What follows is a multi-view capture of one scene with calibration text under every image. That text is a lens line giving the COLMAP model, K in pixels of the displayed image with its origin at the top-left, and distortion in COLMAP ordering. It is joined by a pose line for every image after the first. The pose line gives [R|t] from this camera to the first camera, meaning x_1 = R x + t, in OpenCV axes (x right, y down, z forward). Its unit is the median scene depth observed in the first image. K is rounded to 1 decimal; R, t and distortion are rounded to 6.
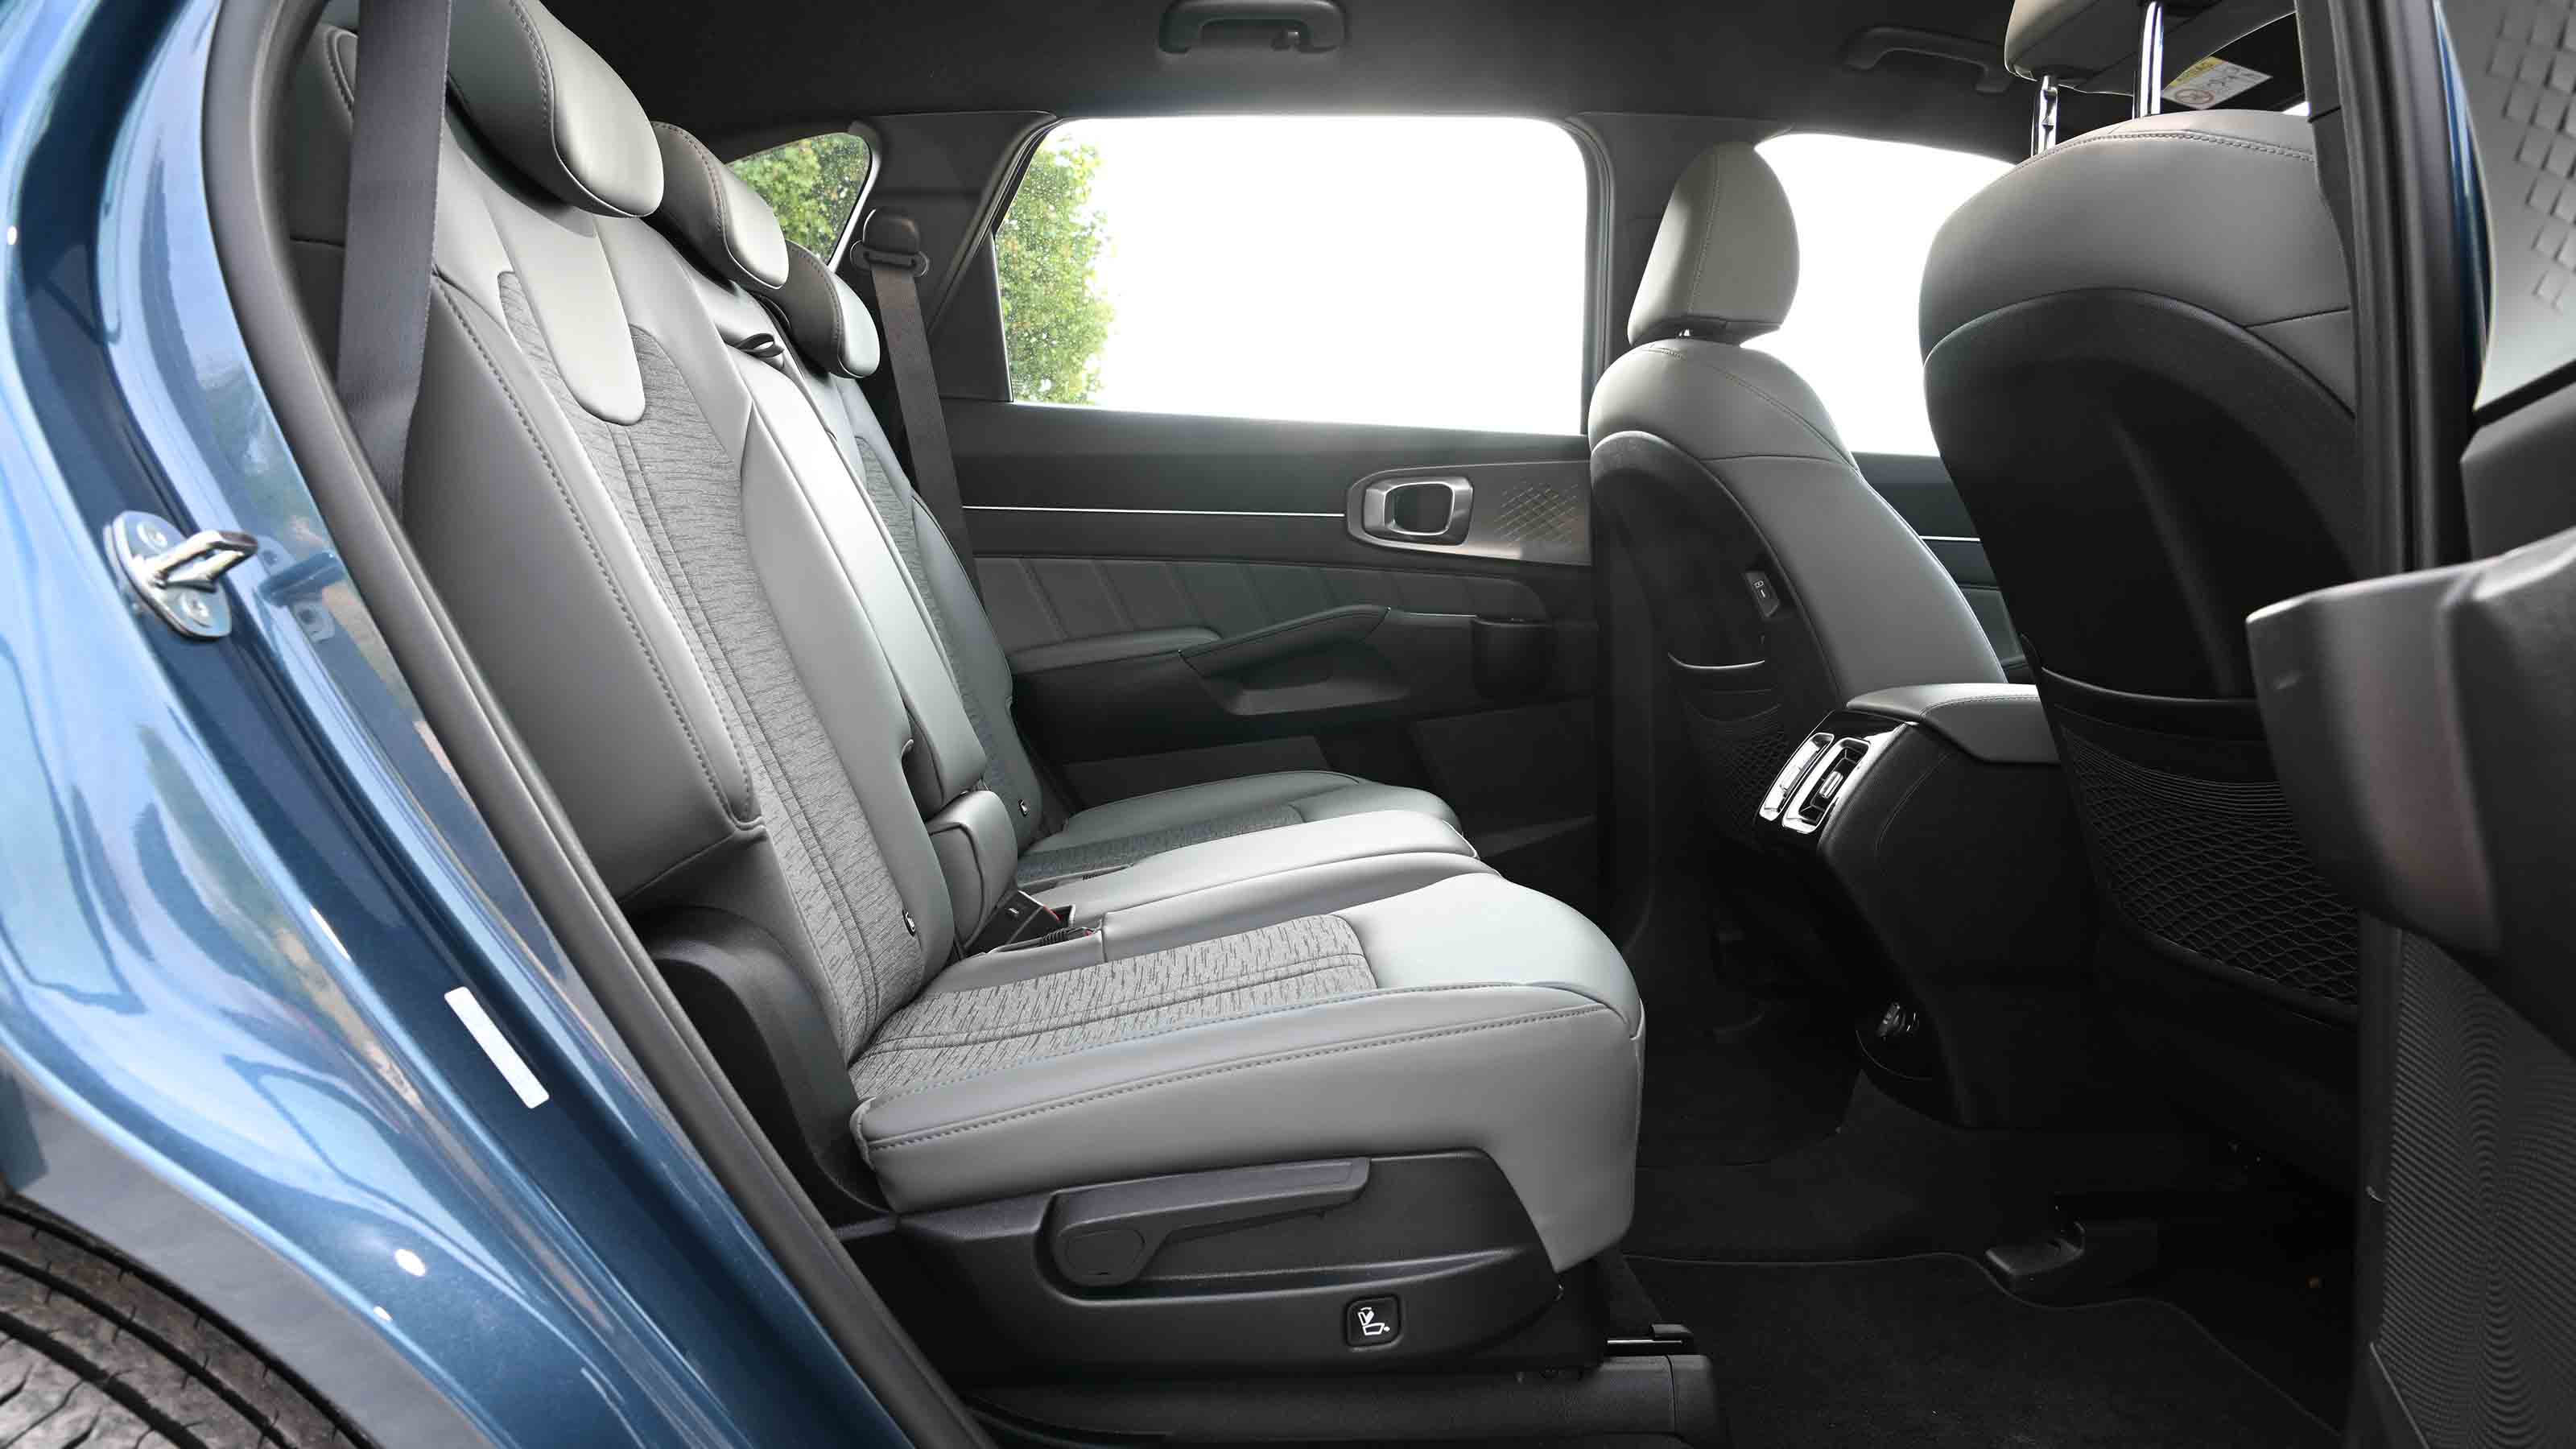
lens RADIAL K [[1773.7, 0, 1290.6], [0, 1773.7, 753.0], [0, 0, 1]] dist [-0.000748, 0.000093]
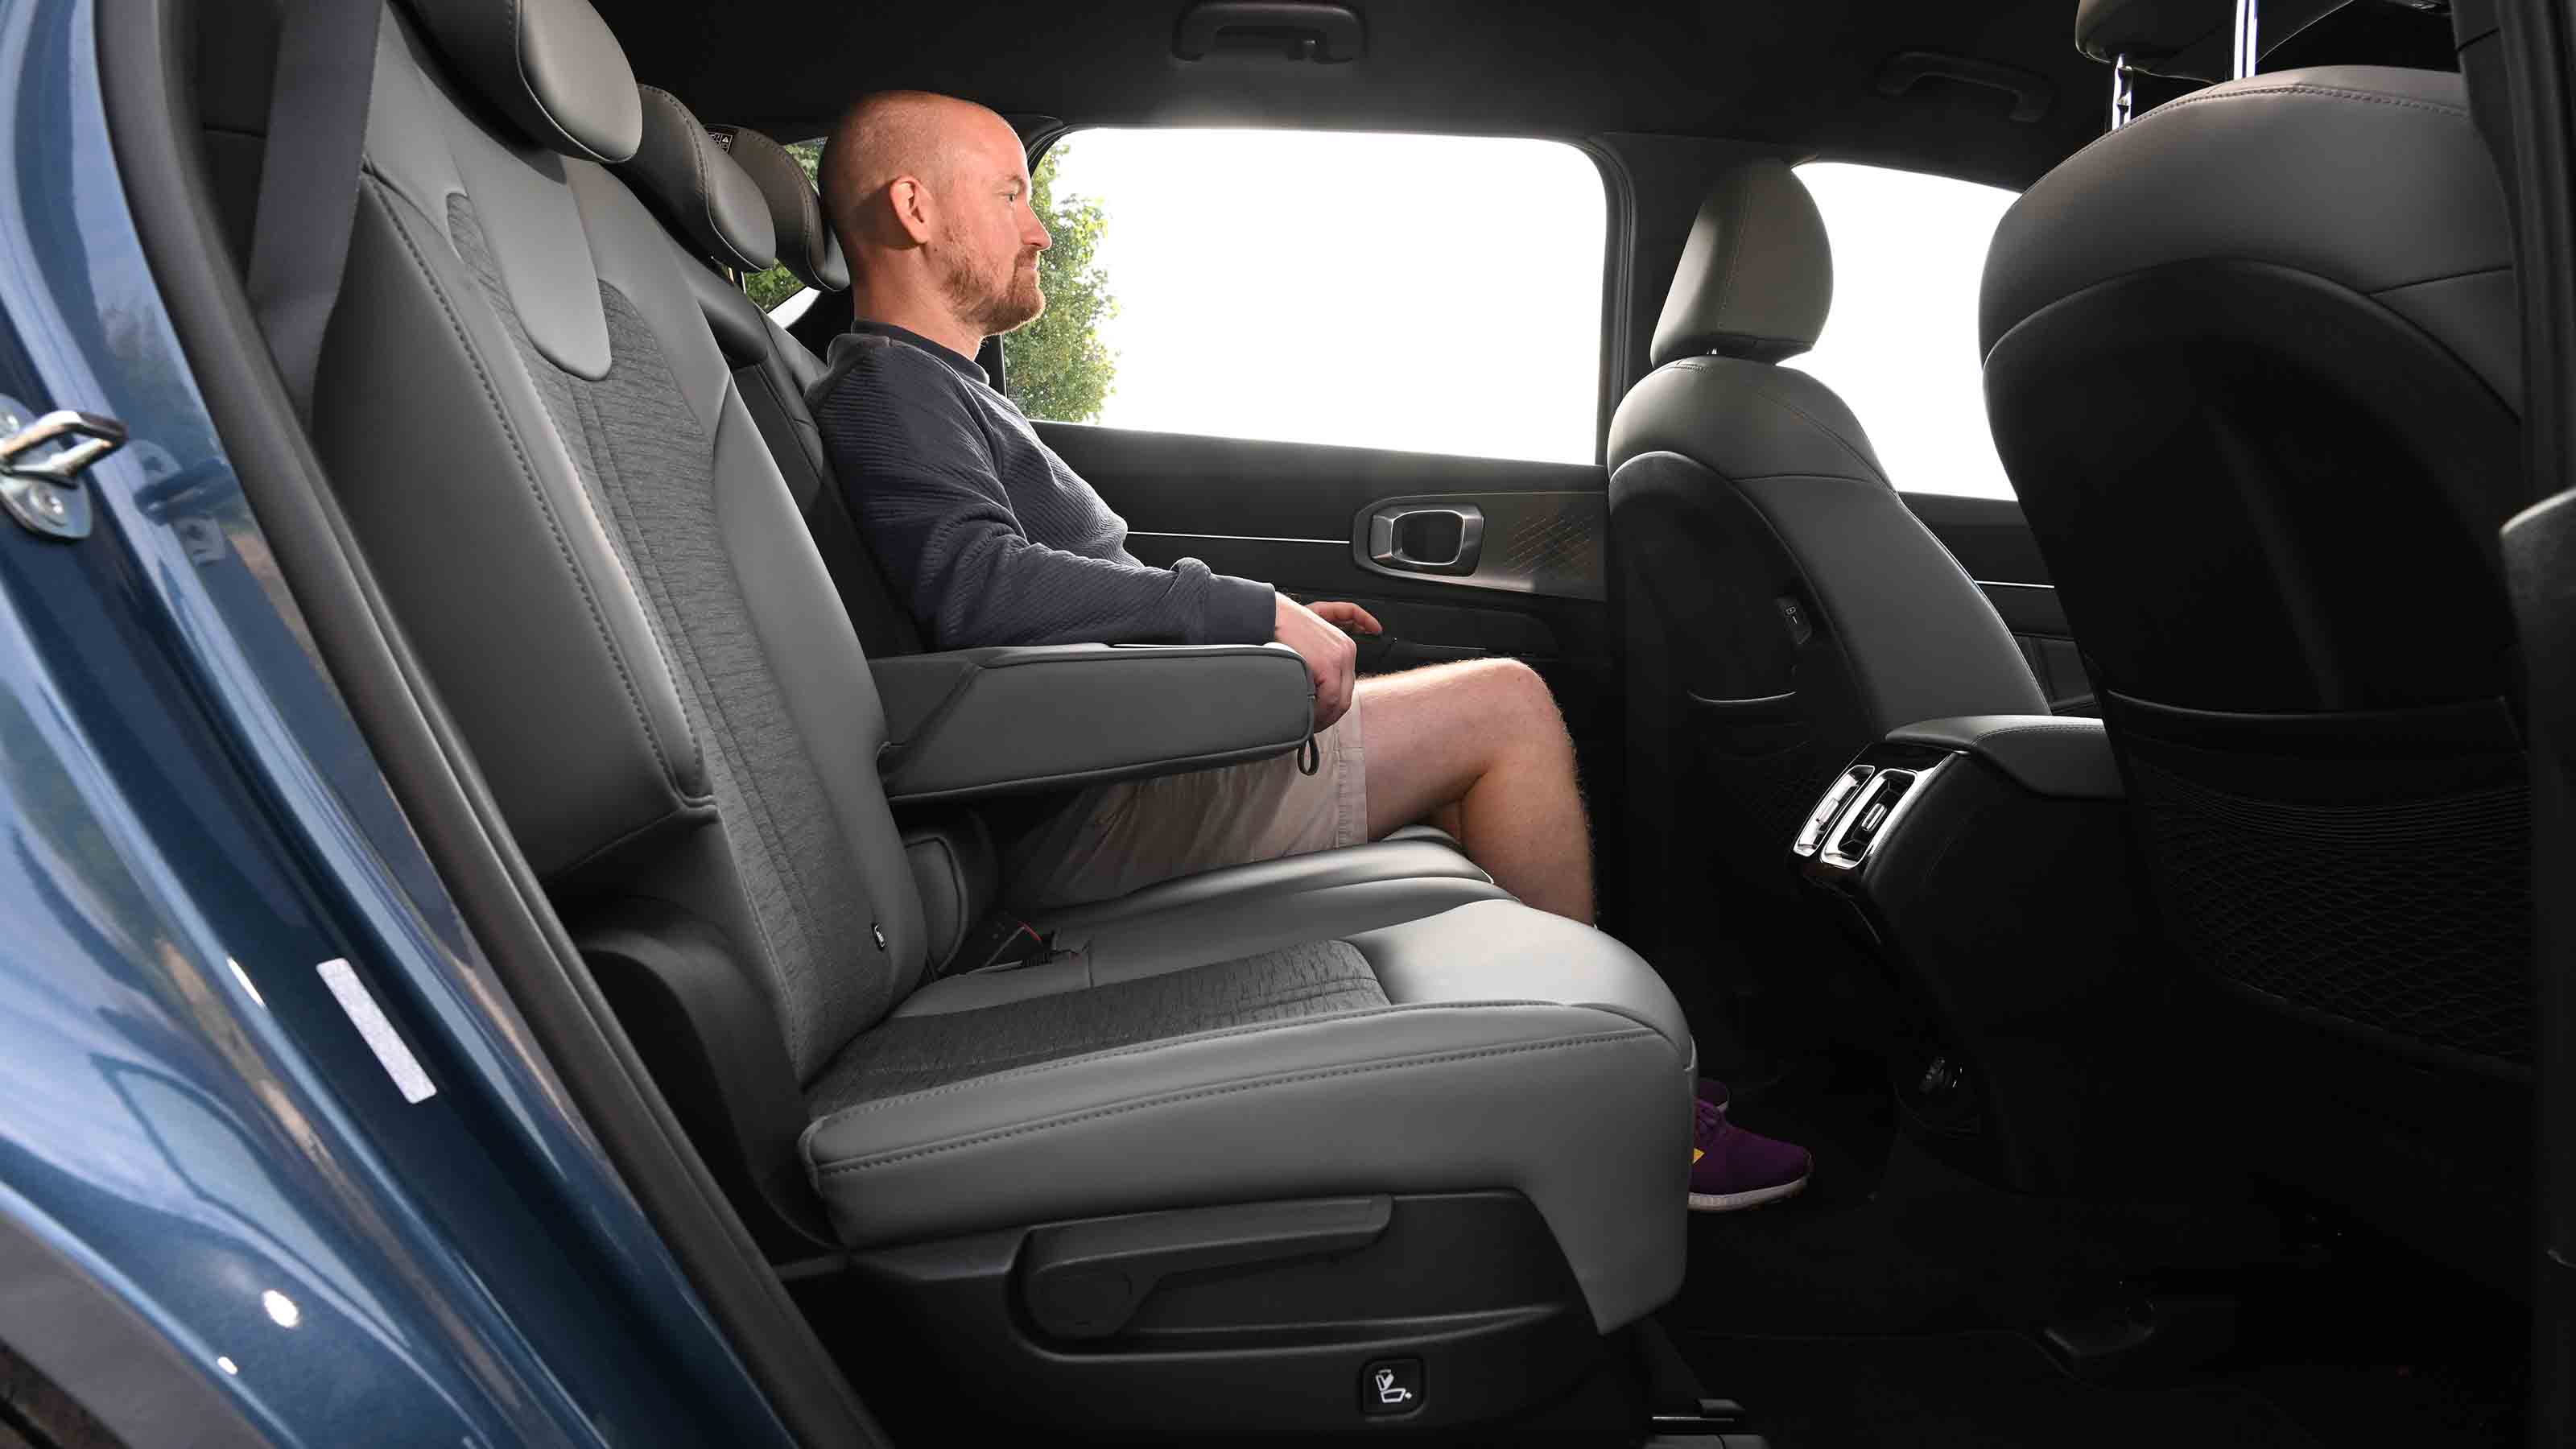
lens RADIAL K [[1761.9, 0, 1288.0], [0, 1761.9, 724.5], [0, 0, 1]] dist [-0.000772, 0.000069]
pose [[0.999716, 0.022823, 0.006837, -0.014067], [-0.022391, 0.998082, -0.057712, 0.037755], [-0.008141, 0.057543, 0.998310, 0.095128]]
